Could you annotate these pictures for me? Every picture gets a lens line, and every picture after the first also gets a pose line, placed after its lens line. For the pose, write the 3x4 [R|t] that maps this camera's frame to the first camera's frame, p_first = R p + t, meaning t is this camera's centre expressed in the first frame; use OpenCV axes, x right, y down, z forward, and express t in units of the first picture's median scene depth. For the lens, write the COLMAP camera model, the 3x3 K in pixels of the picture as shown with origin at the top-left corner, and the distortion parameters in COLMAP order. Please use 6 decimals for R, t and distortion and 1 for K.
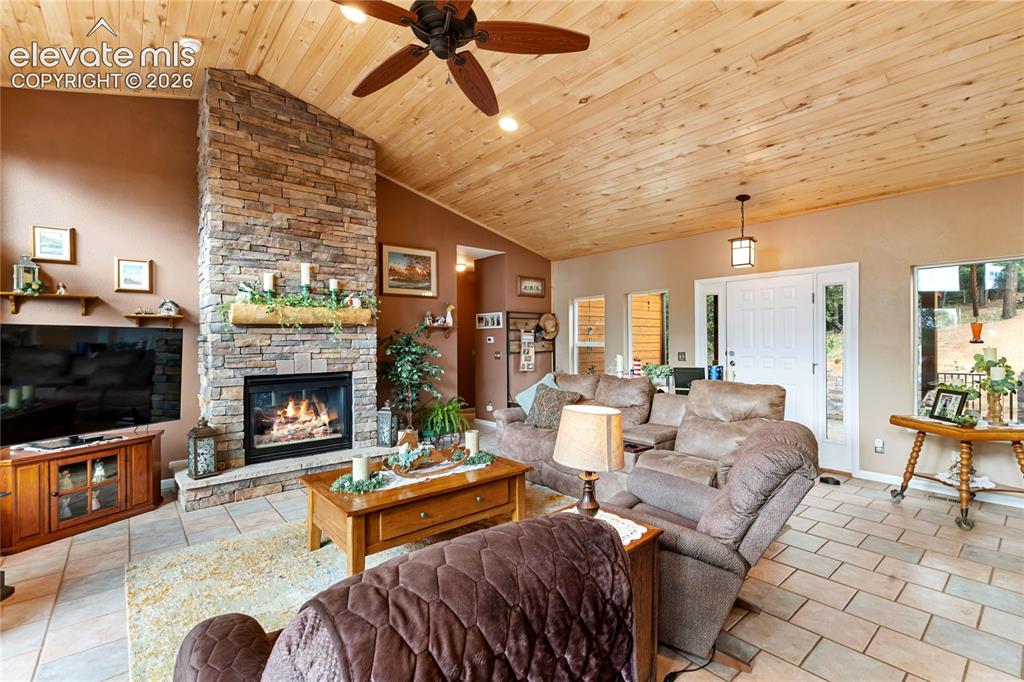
lens RADIAL K [[456.9, 0, 512.0], [0, 456.9, 341.0], [0, 0, 1]] dist [0.003482, 0.000540]
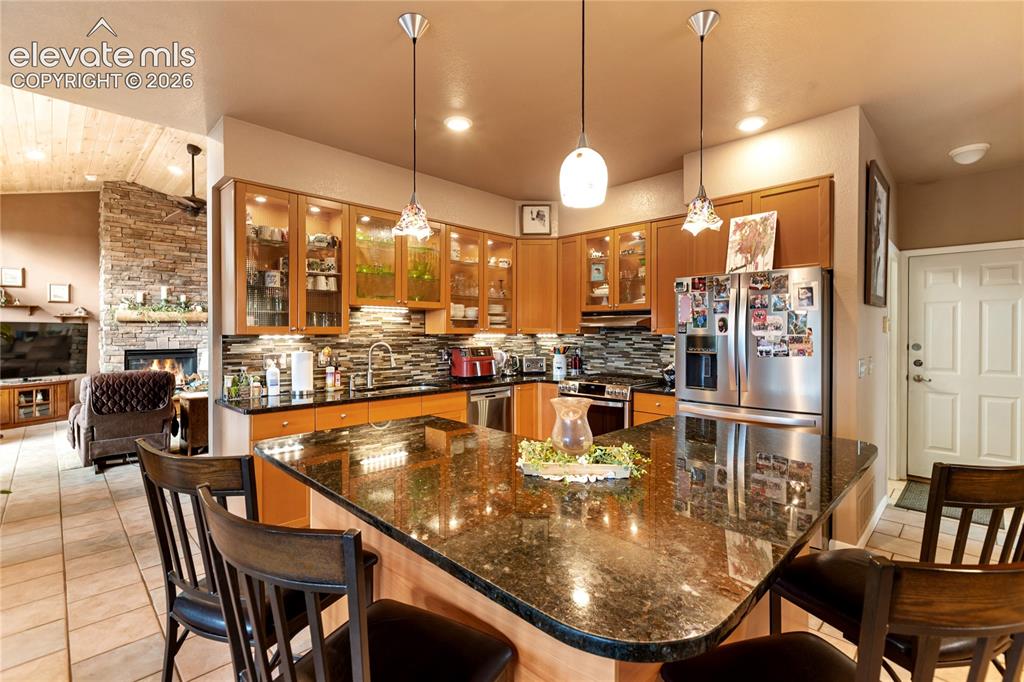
lens RADIAL K [[462.7, 0, 514.6], [0, 462.7, 334.6], [0, 0, 1]] dist [0.000456, 0.000002]
pose [[0.996267, 0.007108, 0.086030, 0.769489], [-0.007526, 0.999961, 0.004526, -0.002948], [-0.085995, -0.005157, 0.996282, -0.927649]]
